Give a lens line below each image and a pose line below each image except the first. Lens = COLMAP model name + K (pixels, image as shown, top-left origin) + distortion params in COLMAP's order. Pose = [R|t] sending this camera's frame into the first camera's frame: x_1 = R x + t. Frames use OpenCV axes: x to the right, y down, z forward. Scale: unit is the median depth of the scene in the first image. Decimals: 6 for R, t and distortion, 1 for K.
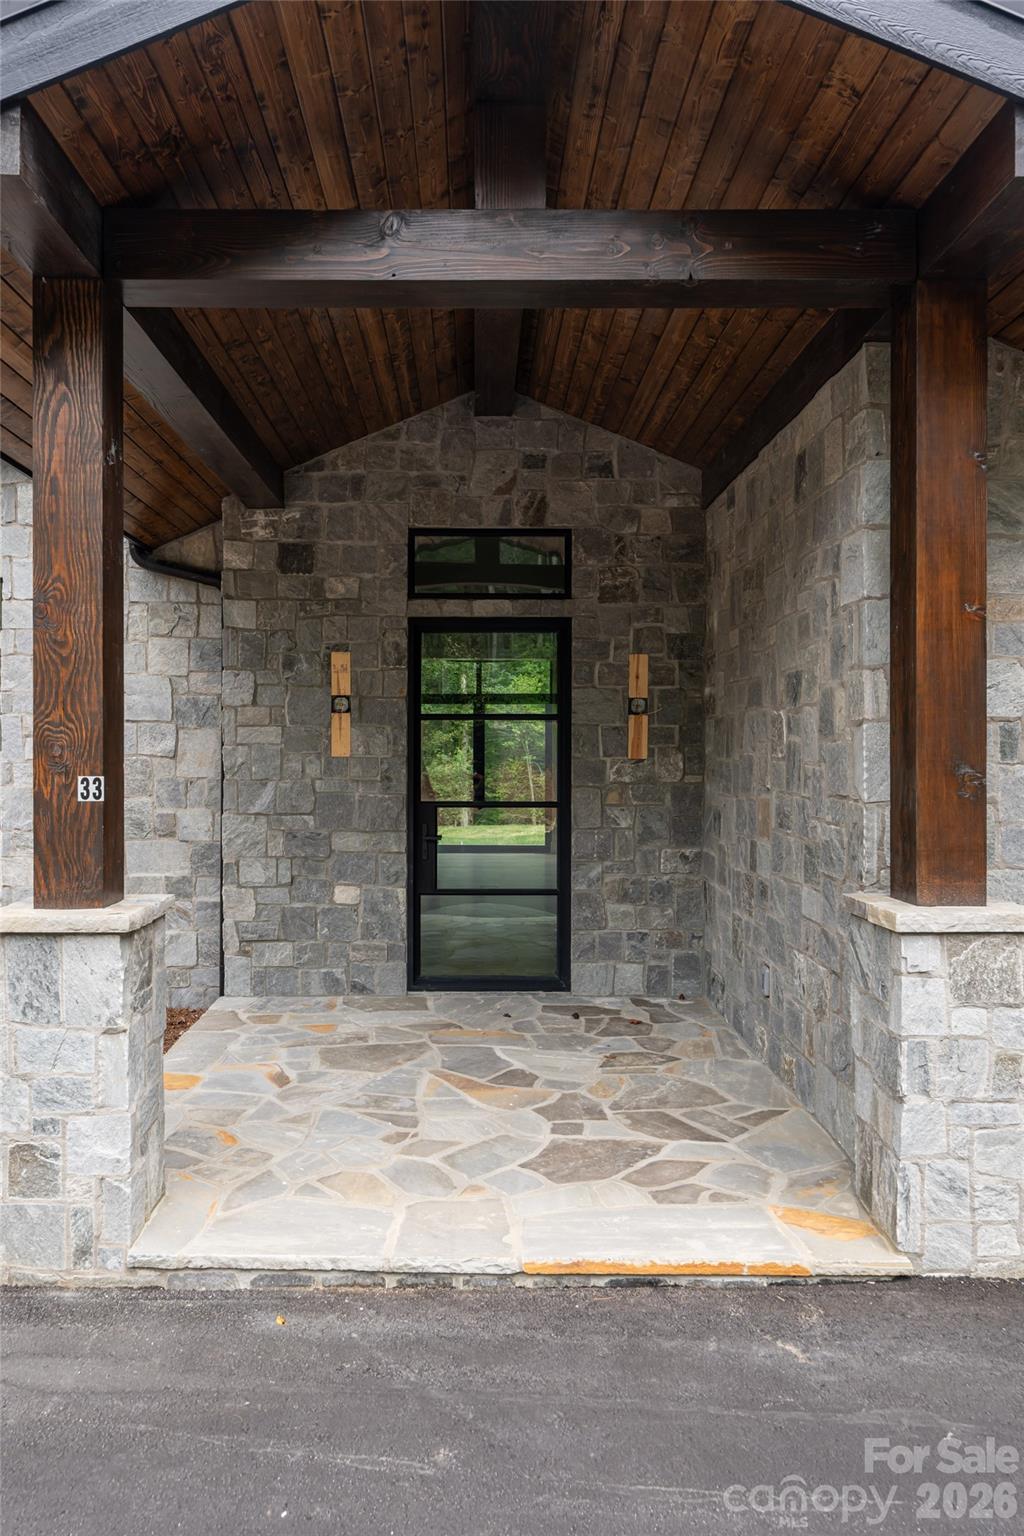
lens RADIAL K [[1102.9, 0, 466.2], [0, 1102.9, 760.1], [0, 0, 1]] dist [-0.002105, 0.001287]
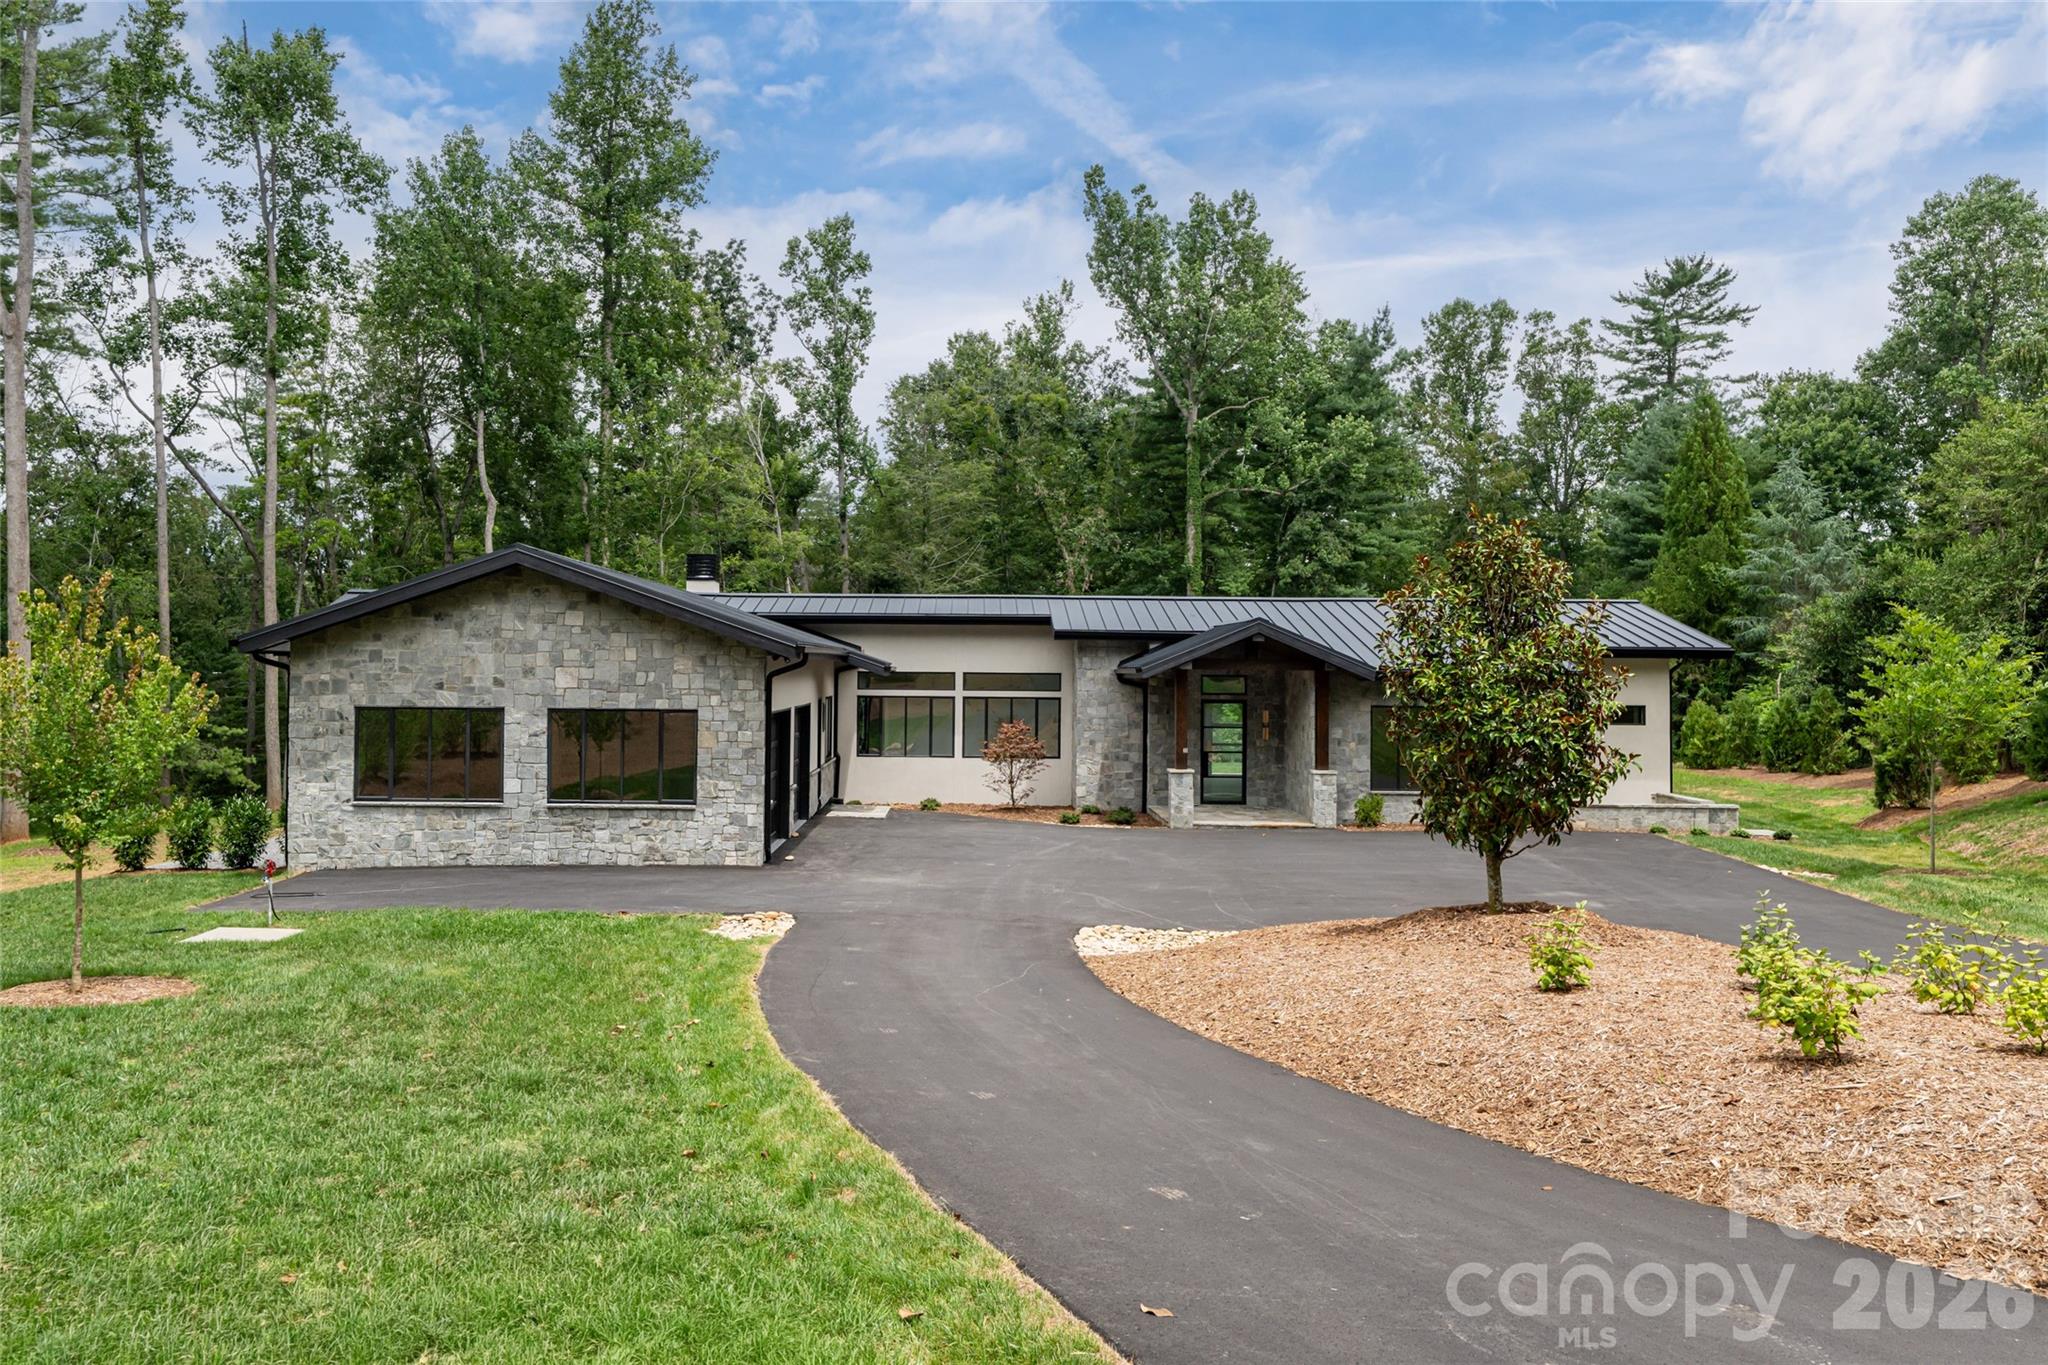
lens RADIAL K [[1470.5, 0, 924.7], [0, 1470.5, 623.1], [0, 0, 1]] dist [-0.002105, 0.001287]
pose [[0.999527, 0.005676, -0.030217, -0.809828], [-0.006846, 0.999225, -0.038759, -0.186924], [0.029973, 0.038948, 0.998792, -3.824676]]
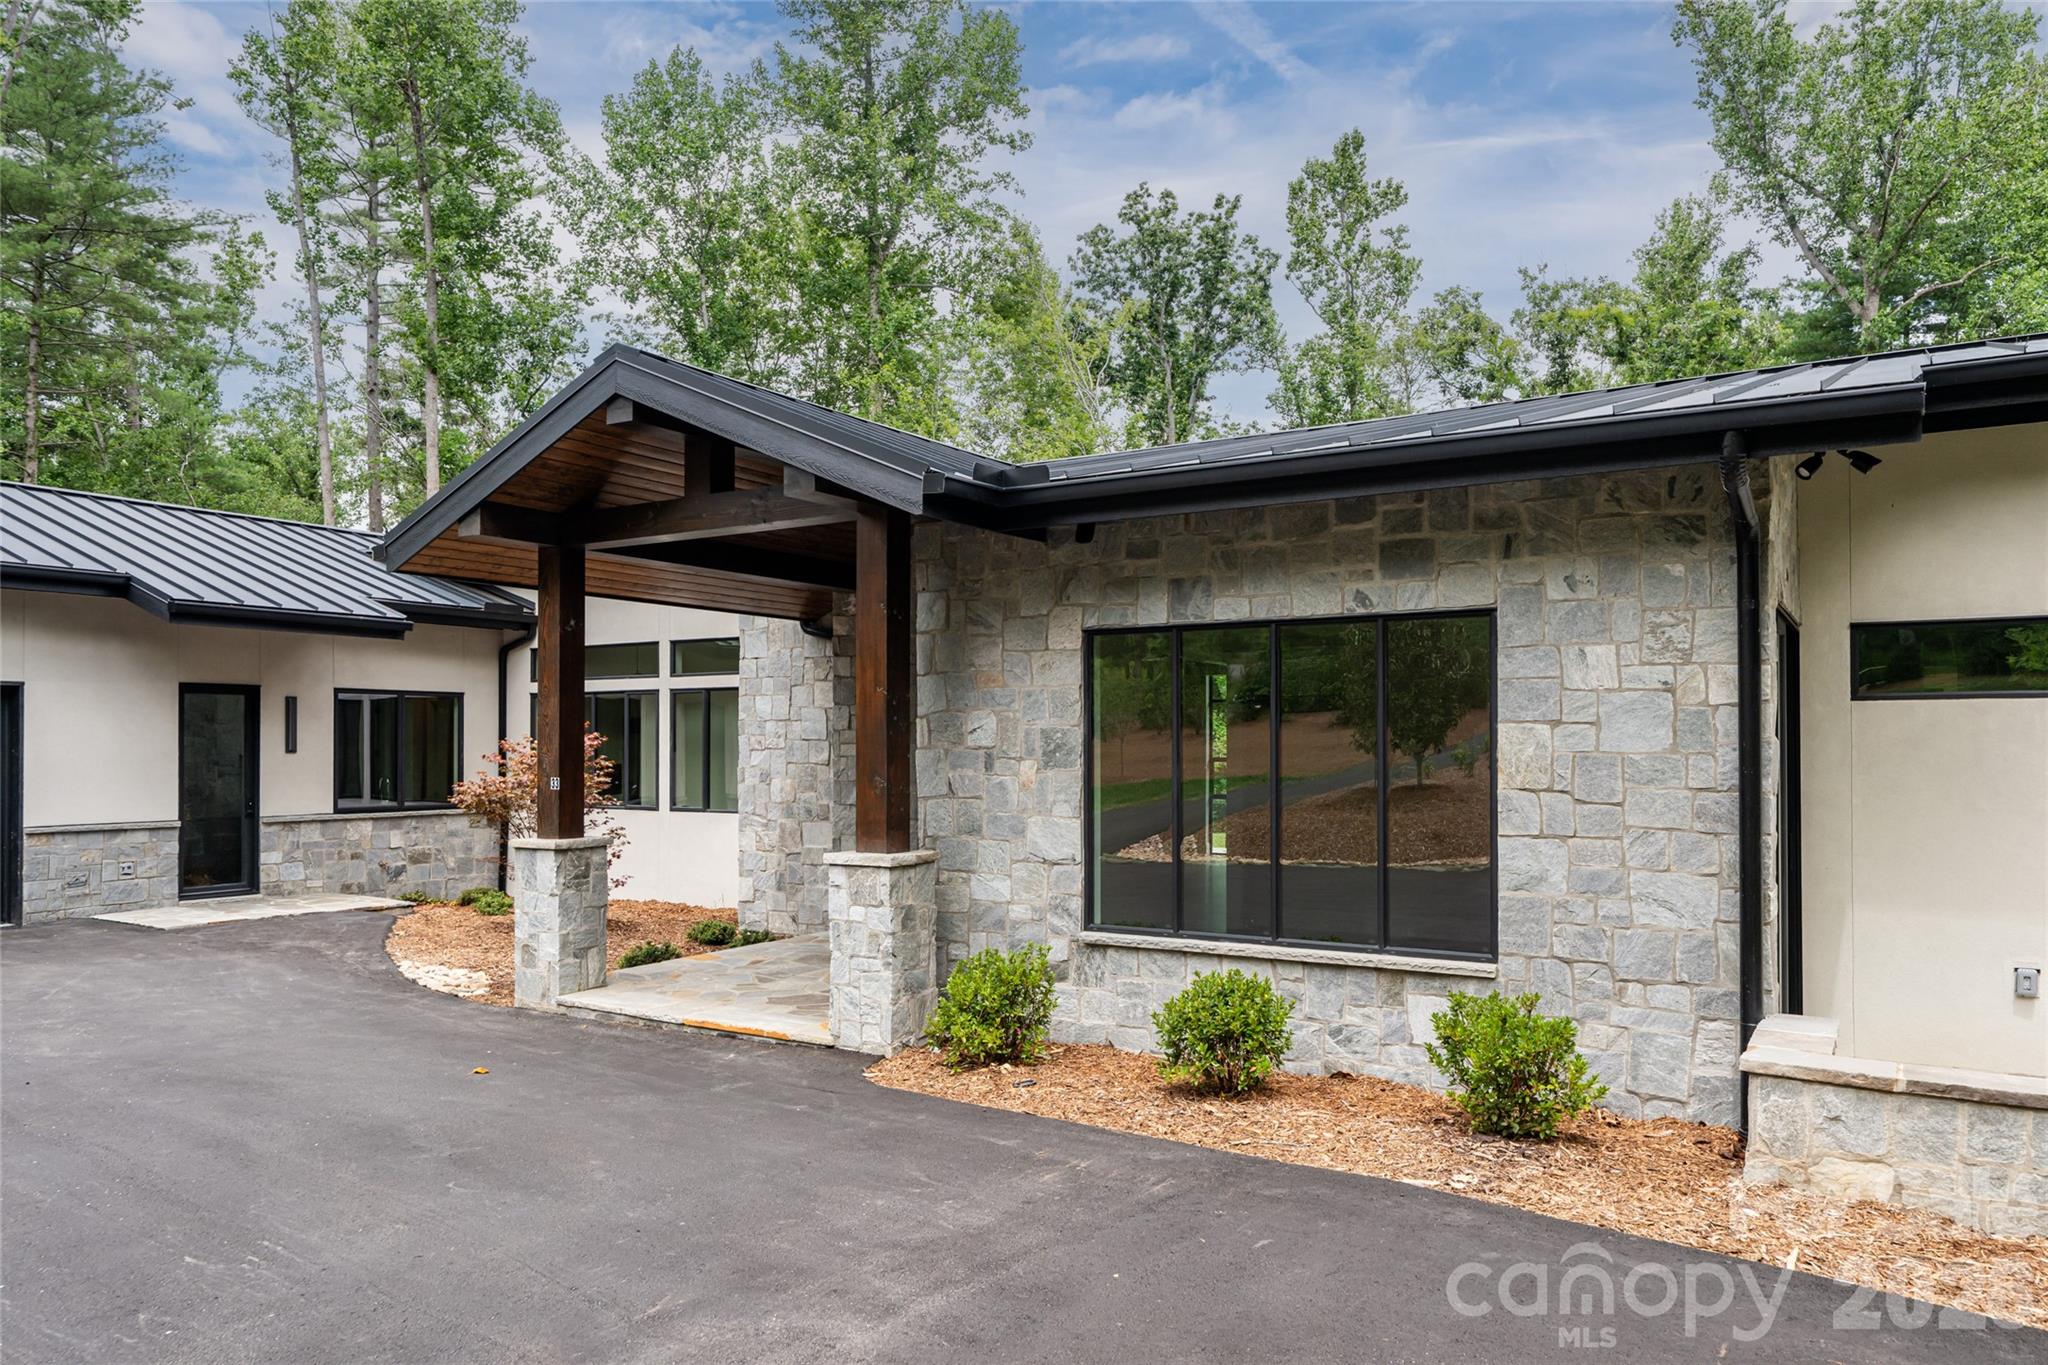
lens RADIAL K [[1378.8, 0, 1015.9], [0, 1378.8, 726.4], [0, 0, 1]] dist [-0.001548, 0.003837]
pose [[0.848506, -0.010774, -0.529076, 0.949805], [-0.000957, 0.999760, -0.021895, -0.014128], [0.529184, 0.019085, 0.848292, -0.417099]]
